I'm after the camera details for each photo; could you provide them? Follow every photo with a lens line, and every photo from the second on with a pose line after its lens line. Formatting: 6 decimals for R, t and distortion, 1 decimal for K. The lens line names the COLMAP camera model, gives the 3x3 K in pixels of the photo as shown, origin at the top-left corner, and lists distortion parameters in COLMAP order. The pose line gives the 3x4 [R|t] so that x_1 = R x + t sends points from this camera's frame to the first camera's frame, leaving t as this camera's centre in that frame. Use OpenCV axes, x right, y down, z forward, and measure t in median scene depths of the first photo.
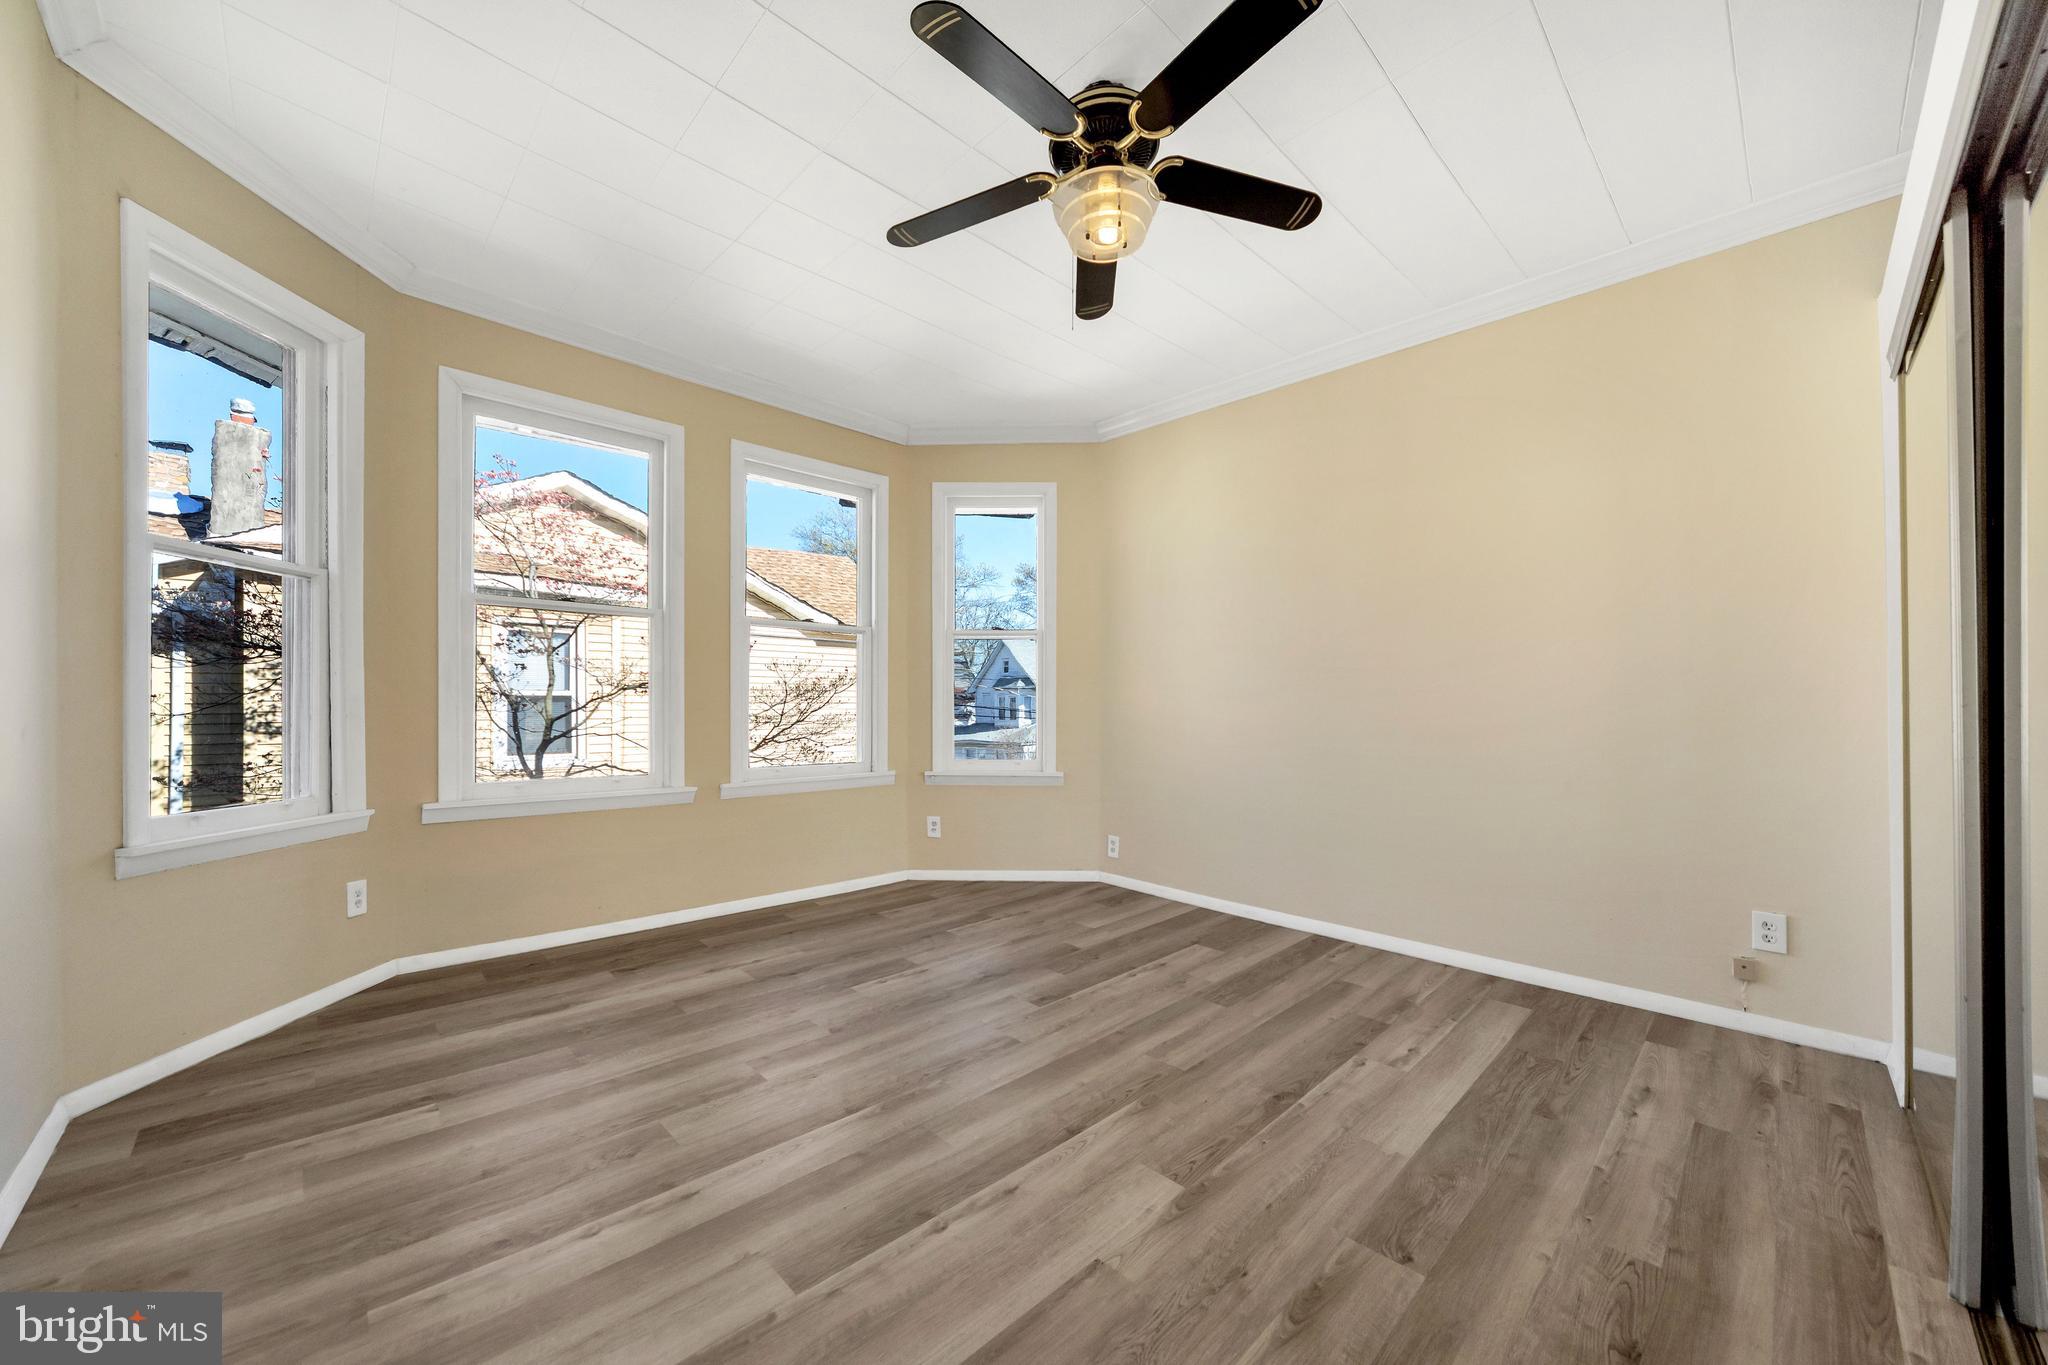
lens RADIAL K [[750.4, 0, 1031.6], [0, 750.4, 704.0], [0, 0, 1]] dist [-0.000383, -0.000161]
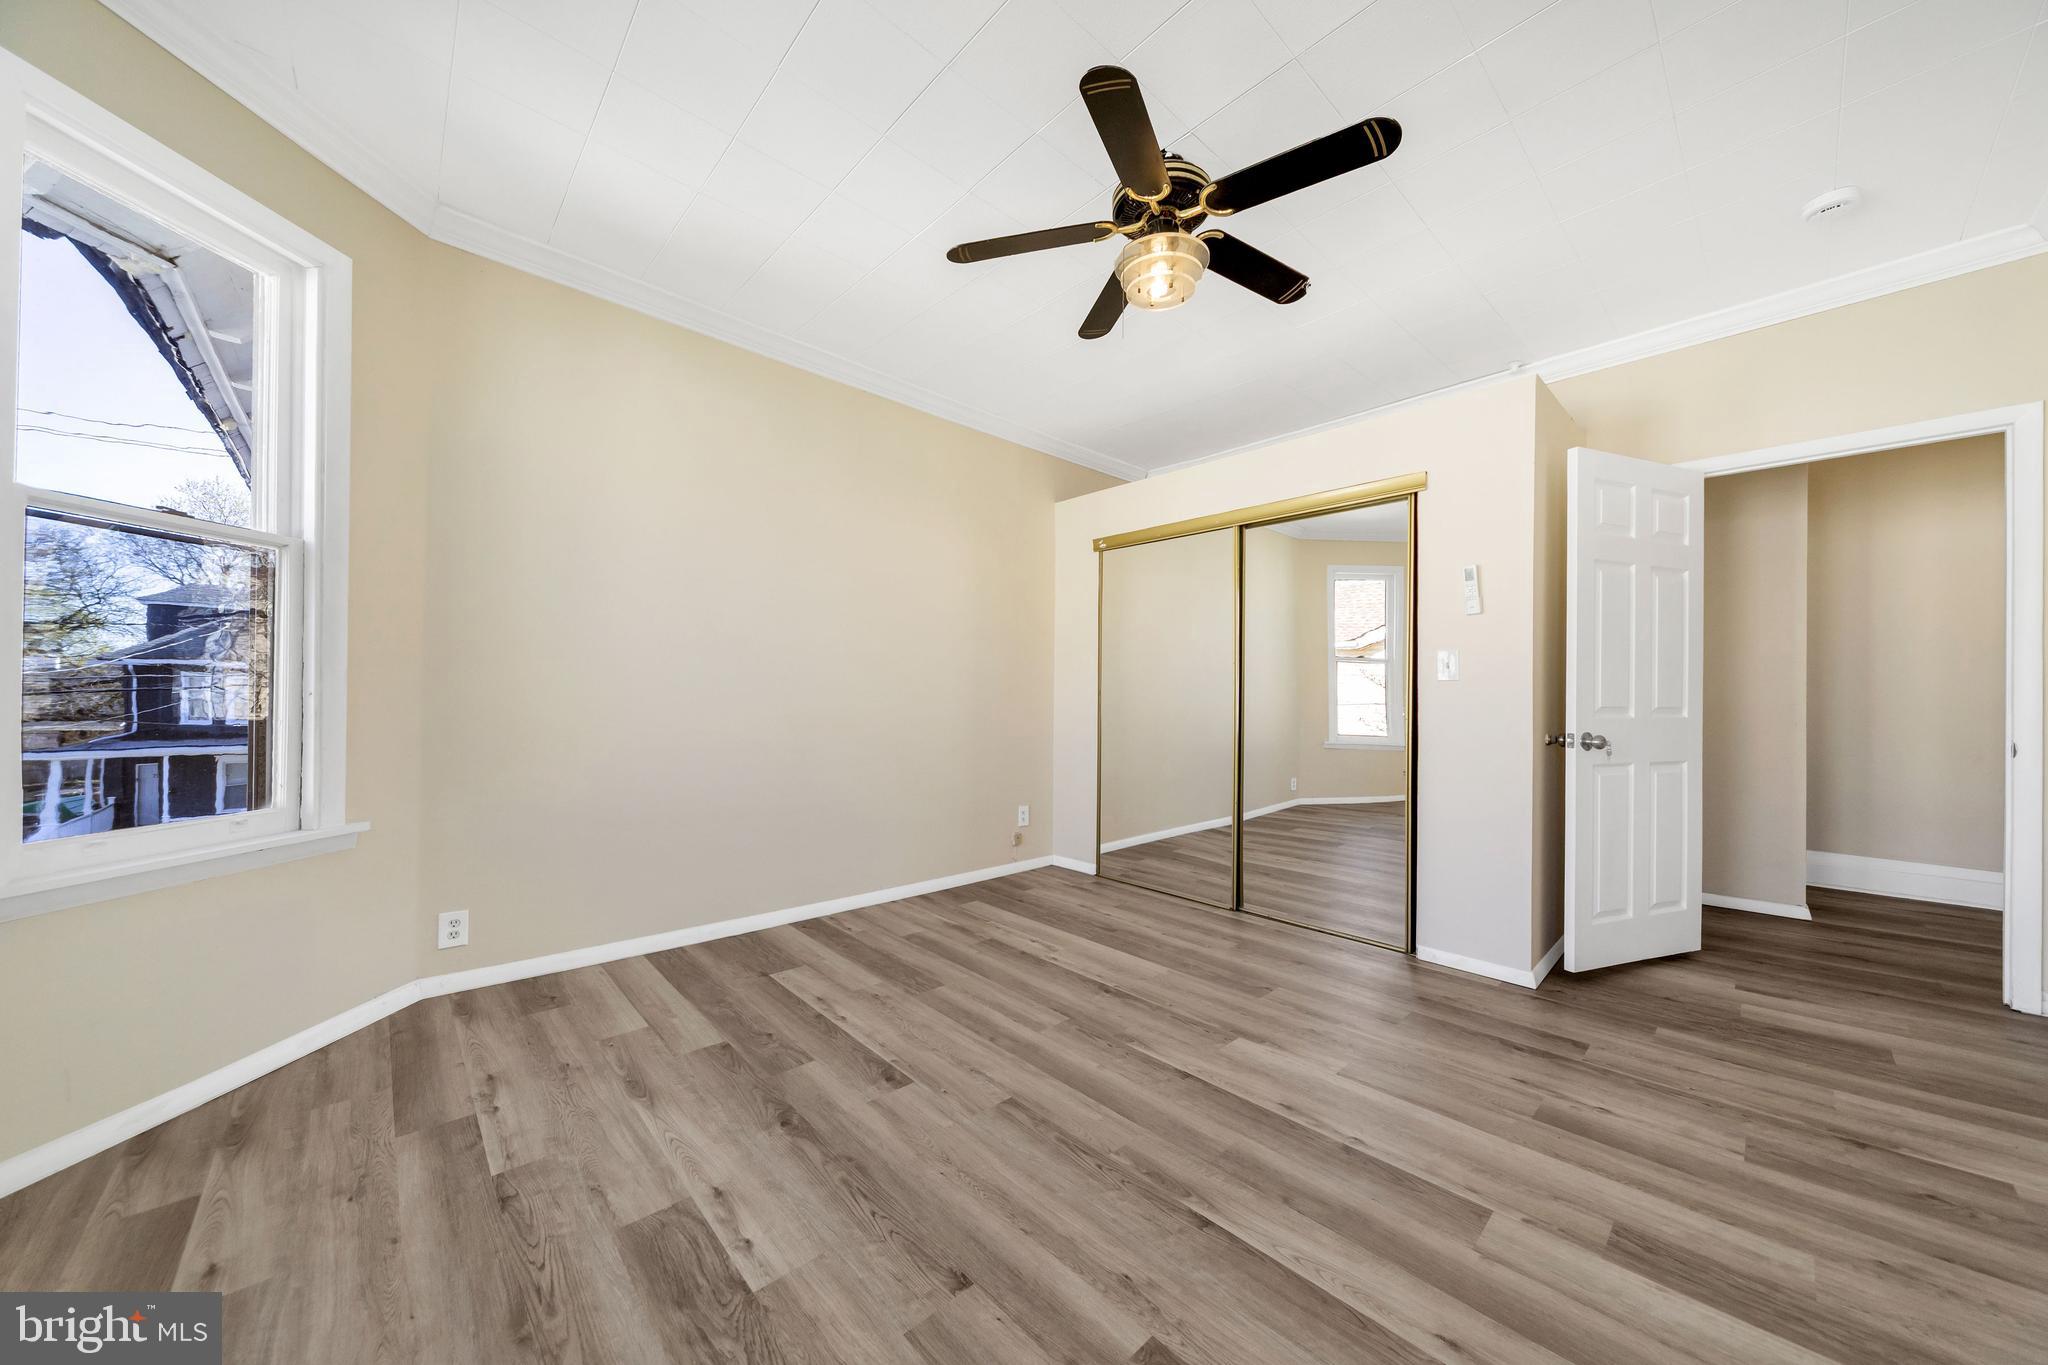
lens RADIAL K [[705.0, 0, 1032.2], [0, 705.0, 687.1], [0, 0, 1]] dist [-0.000308, 0.000067]
pose [[0.022287, 0.007645, 0.999722, -0.666933], [-0.010589, 0.999916, -0.007411, -0.005361], [-0.999696, -0.010421, 0.022366, 0.792159]]
